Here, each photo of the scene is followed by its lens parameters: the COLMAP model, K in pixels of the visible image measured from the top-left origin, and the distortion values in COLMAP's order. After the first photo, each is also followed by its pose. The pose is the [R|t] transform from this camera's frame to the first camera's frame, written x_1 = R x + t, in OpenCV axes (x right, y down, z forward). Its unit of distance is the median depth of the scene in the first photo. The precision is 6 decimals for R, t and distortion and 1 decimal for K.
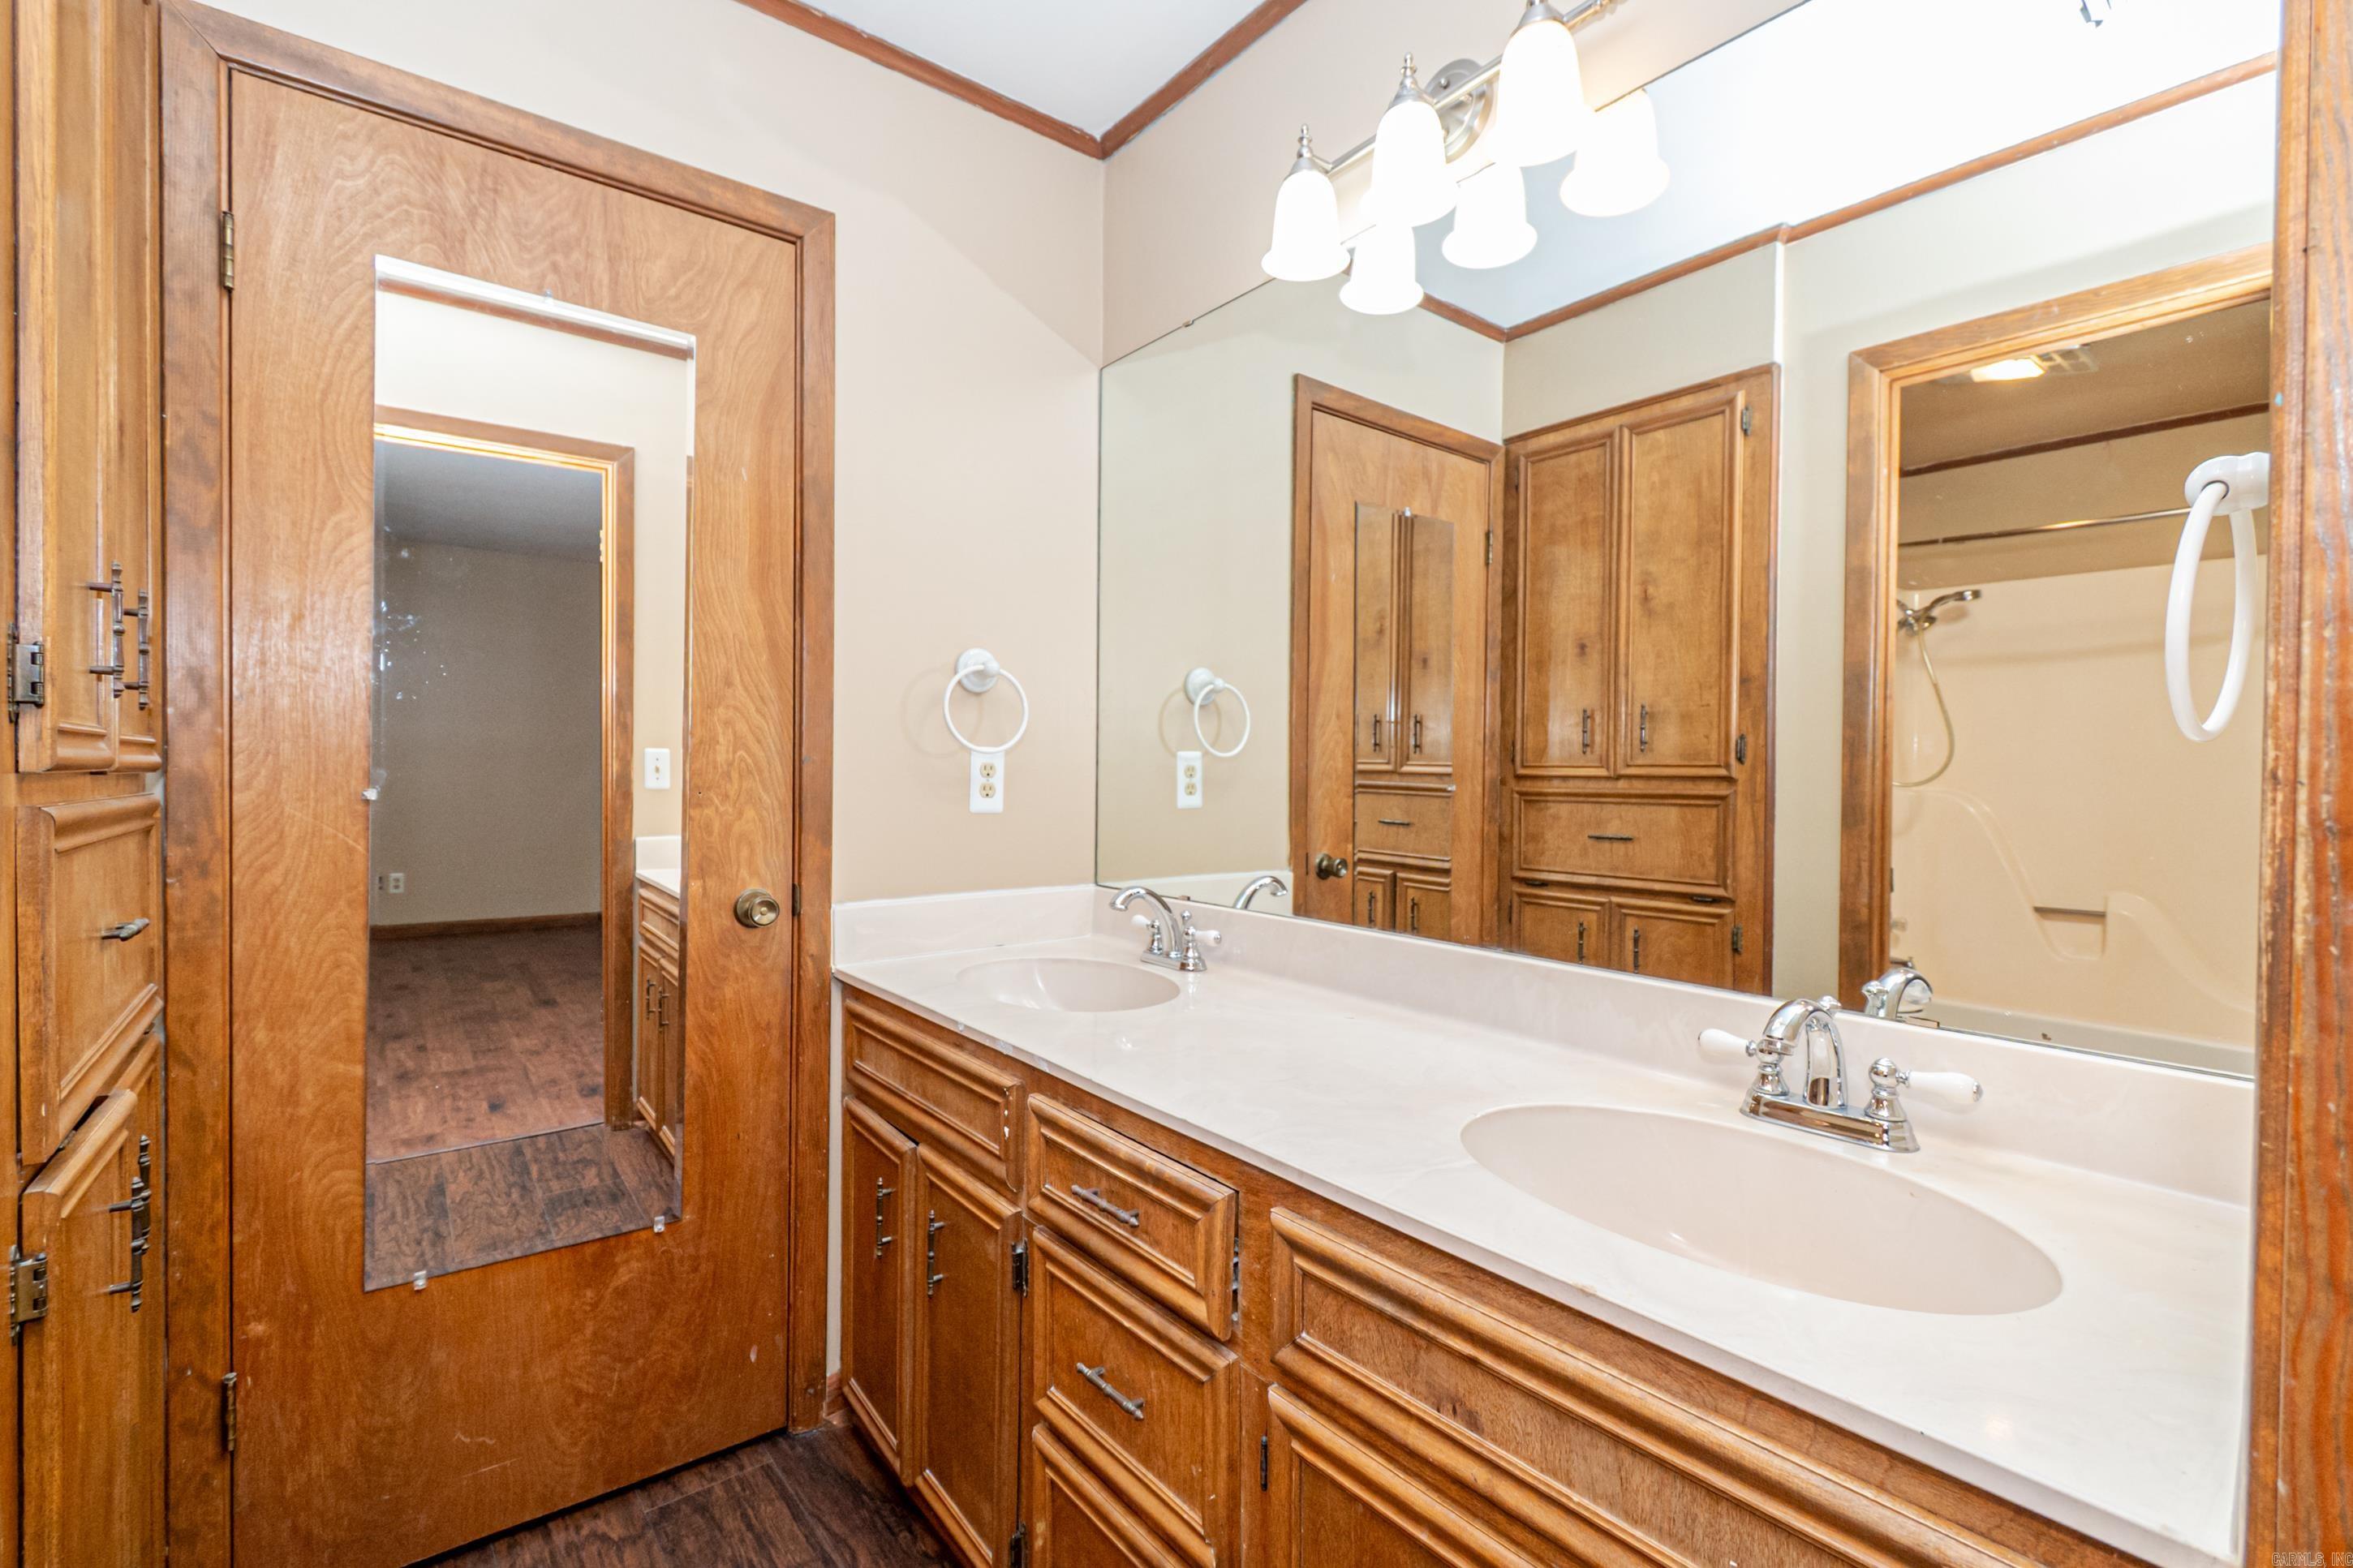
lens RADIAL K [[1045.4, 0, 1175.9], [0, 1045.4, 783.8], [0, 0, 1]] dist [0.008714, -0.003689]
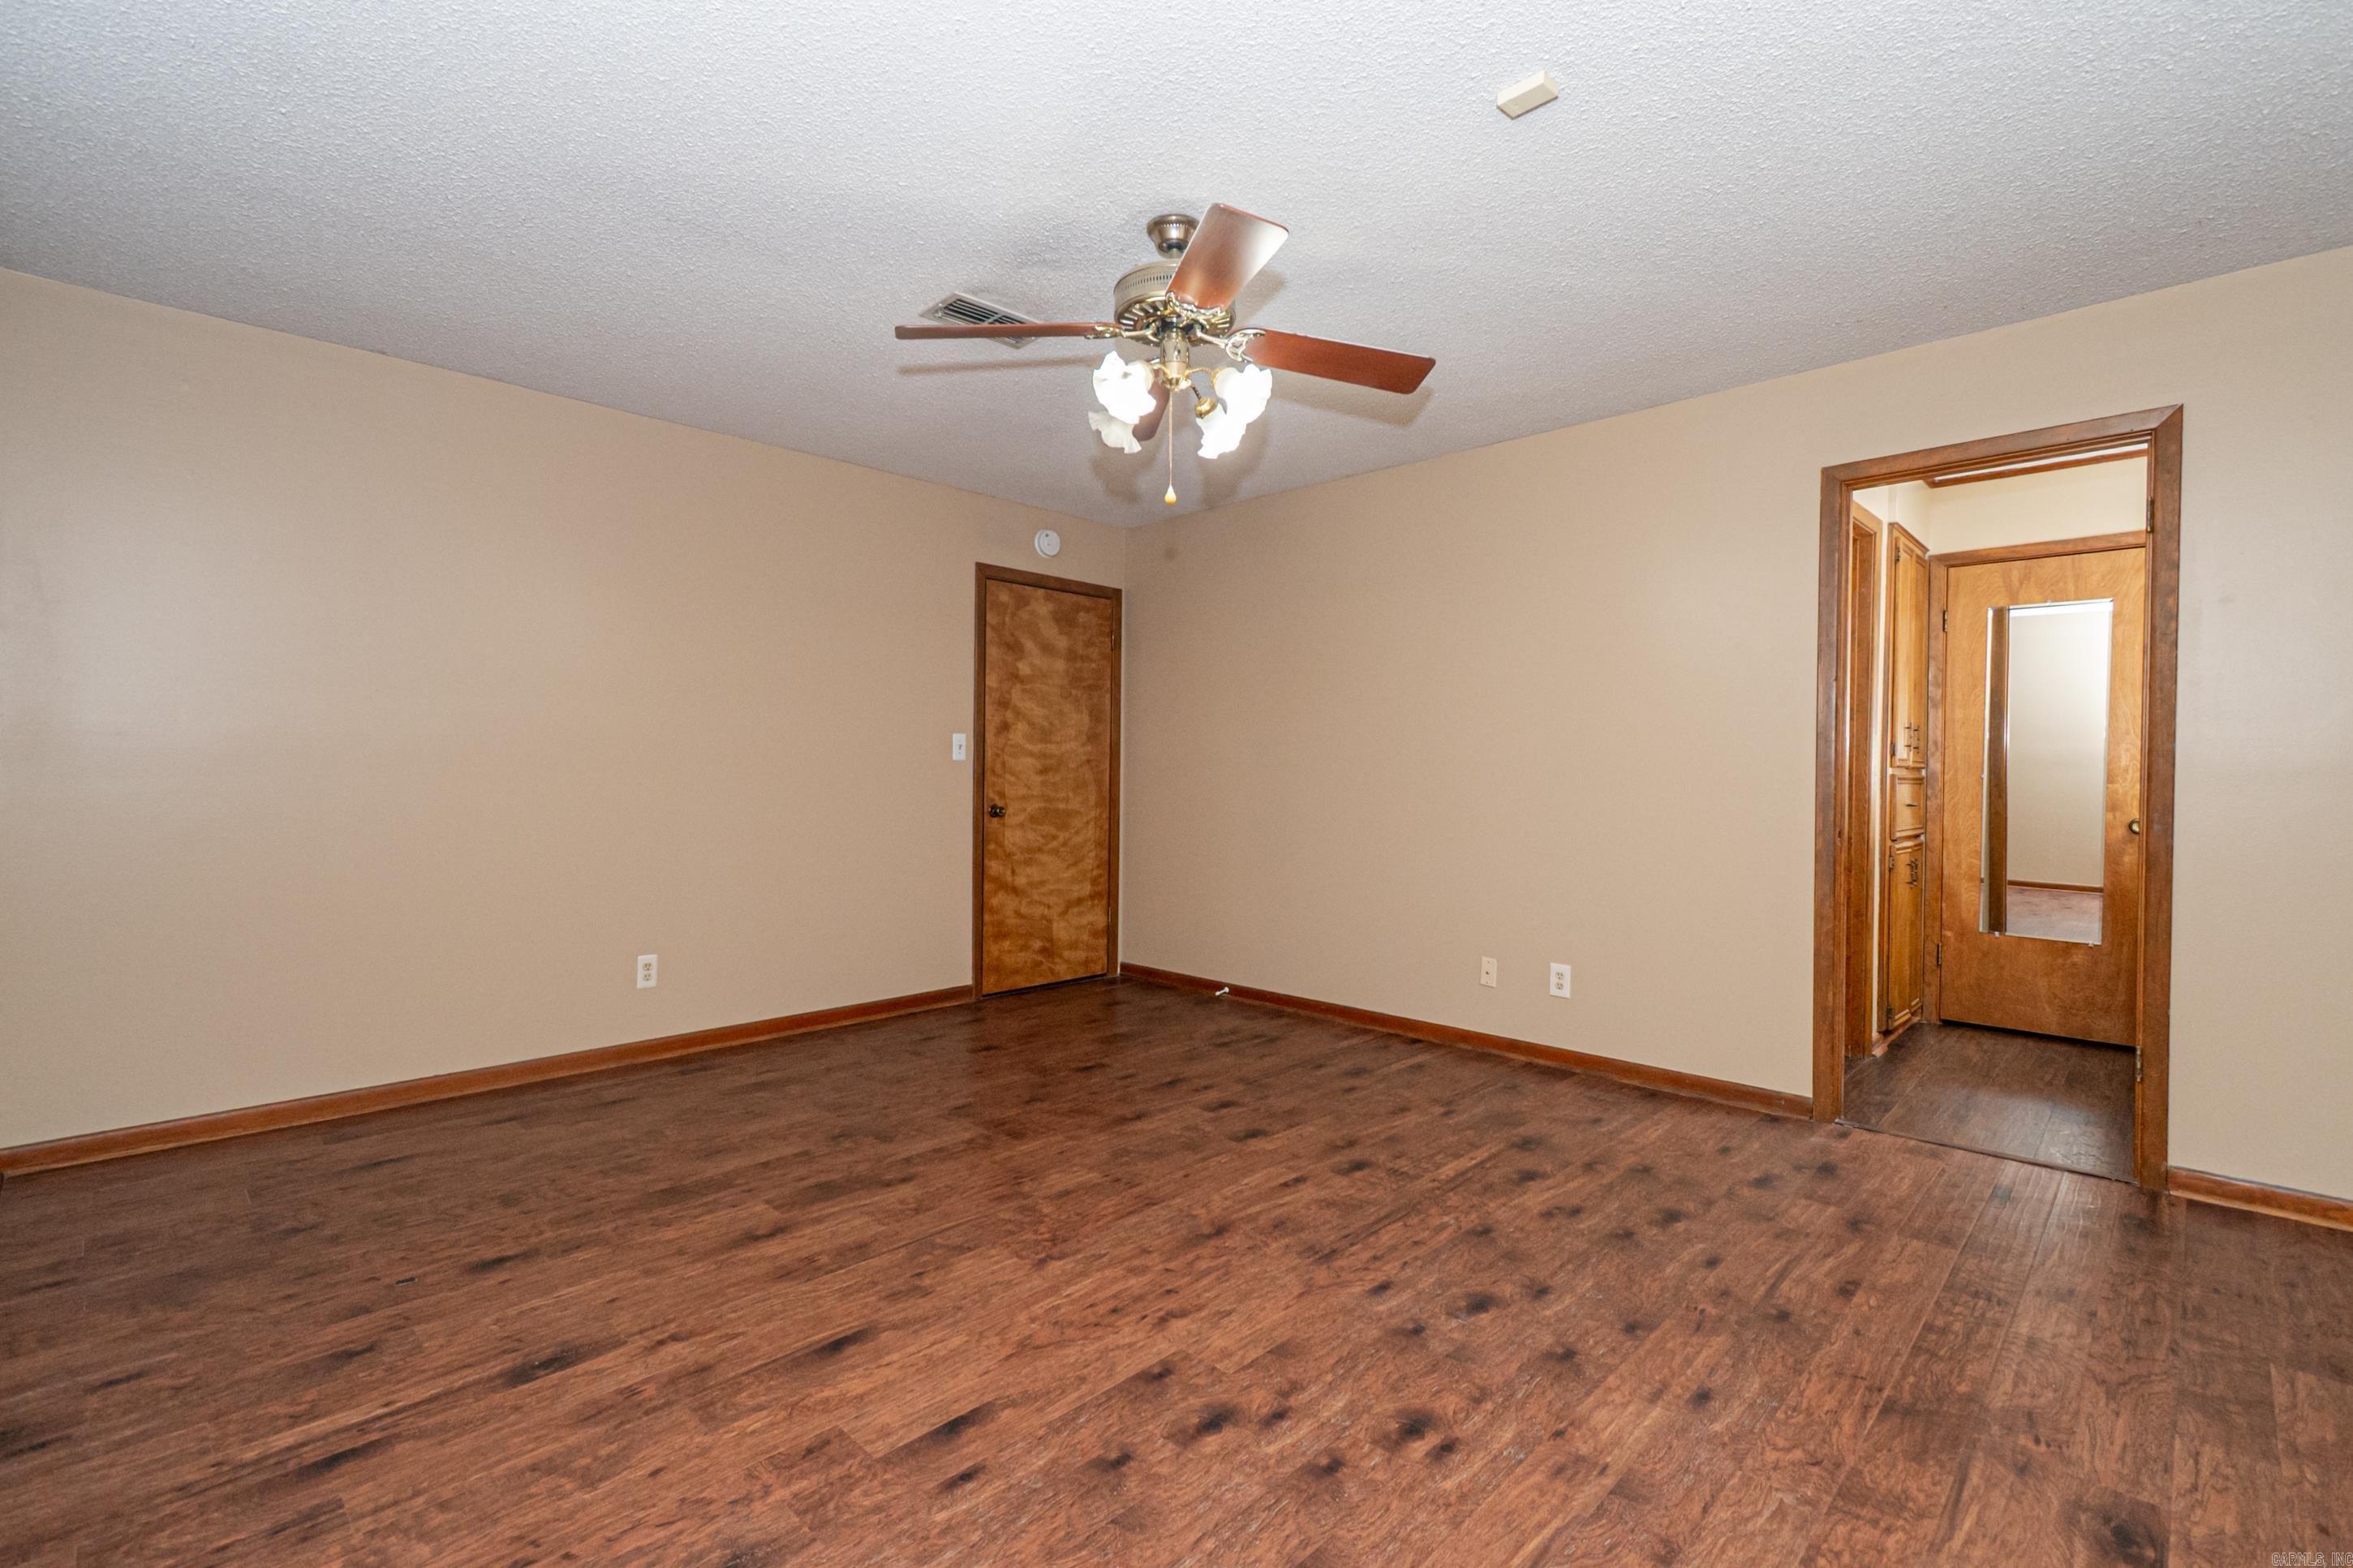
lens RADIAL K [[1045.4, 0, 1184.5], [0, 1045.4, 789.1], [0, 0, 1]] dist [0.008714, -0.003689]
pose [[0.137749, 0.011974, -0.990395, 1.747174], [-0.014706, 0.999841, 0.010043, 0.044260], [0.990358, 0.013182, 0.137903, -1.566326]]
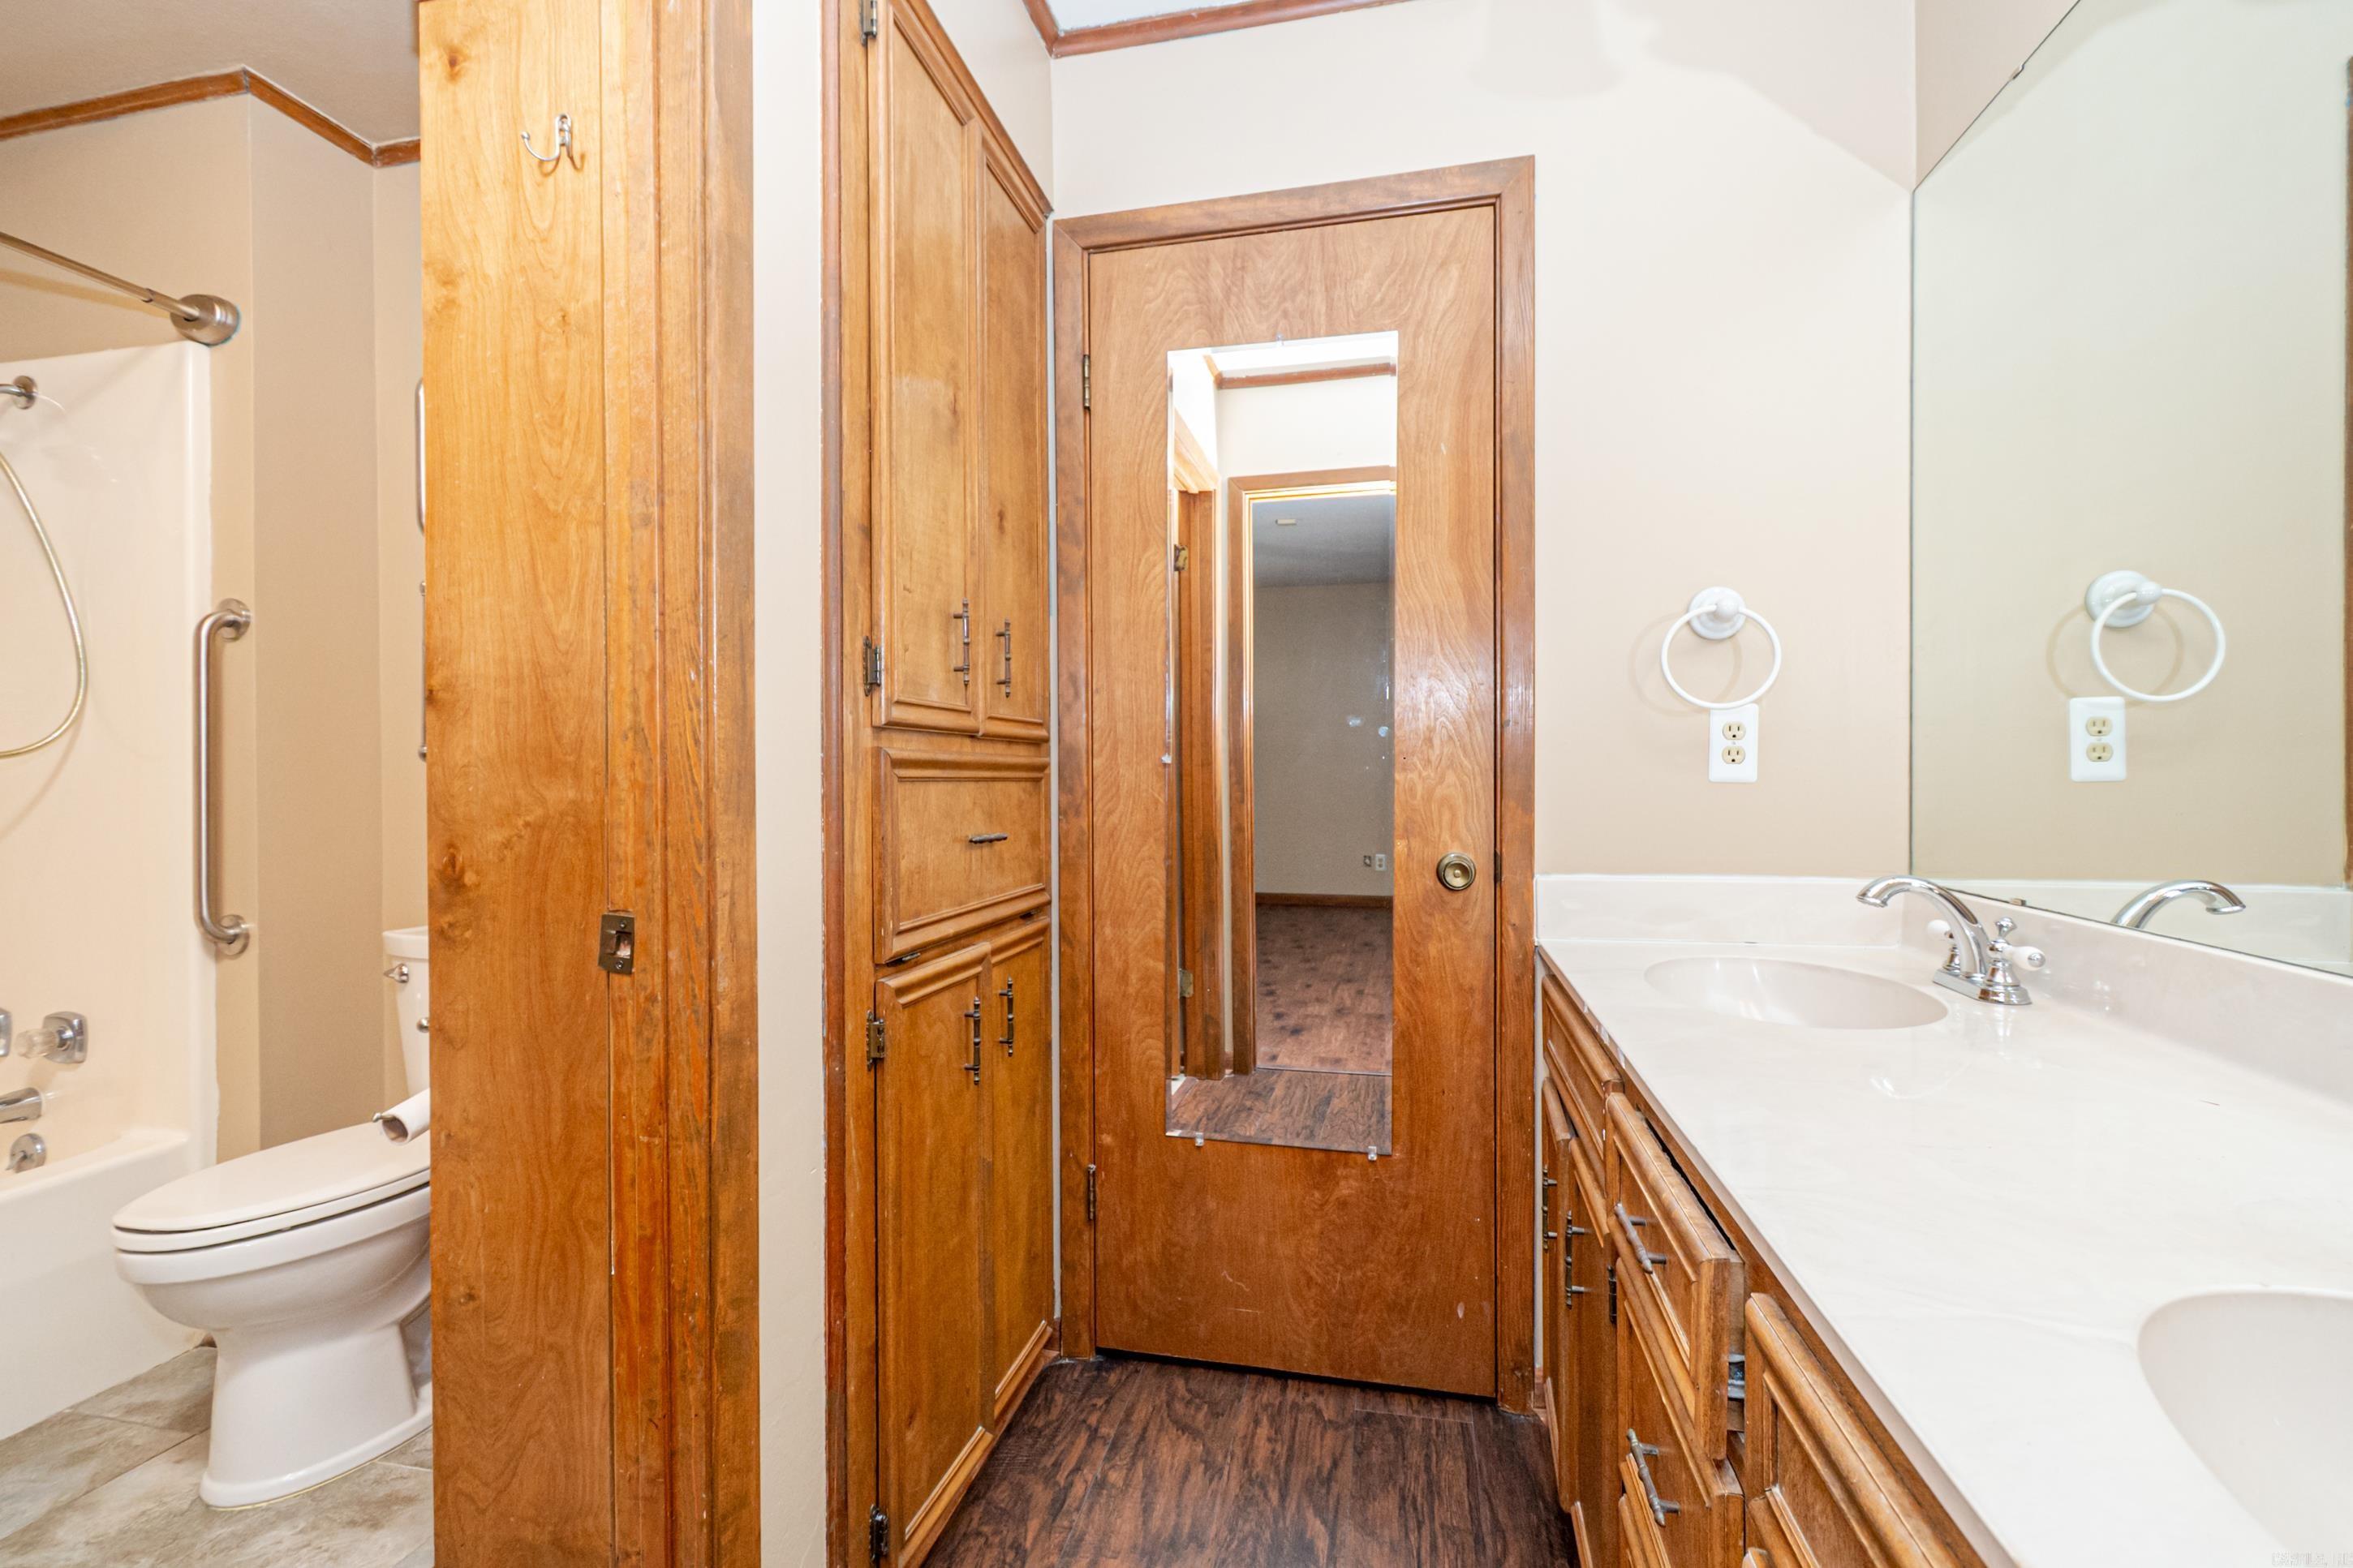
lens RADIAL K [[1045.4, 0, 1176.3], [0, 1045.4, 782.9], [0, 0, 1]] dist [0.008714, -0.003689]
pose [[0.633919, -0.004207, -0.773388, 0.221238], [-0.001187, 0.999979, -0.006413, 0.040786], [0.773398, 0.004984, 0.633901, 0.146864]]
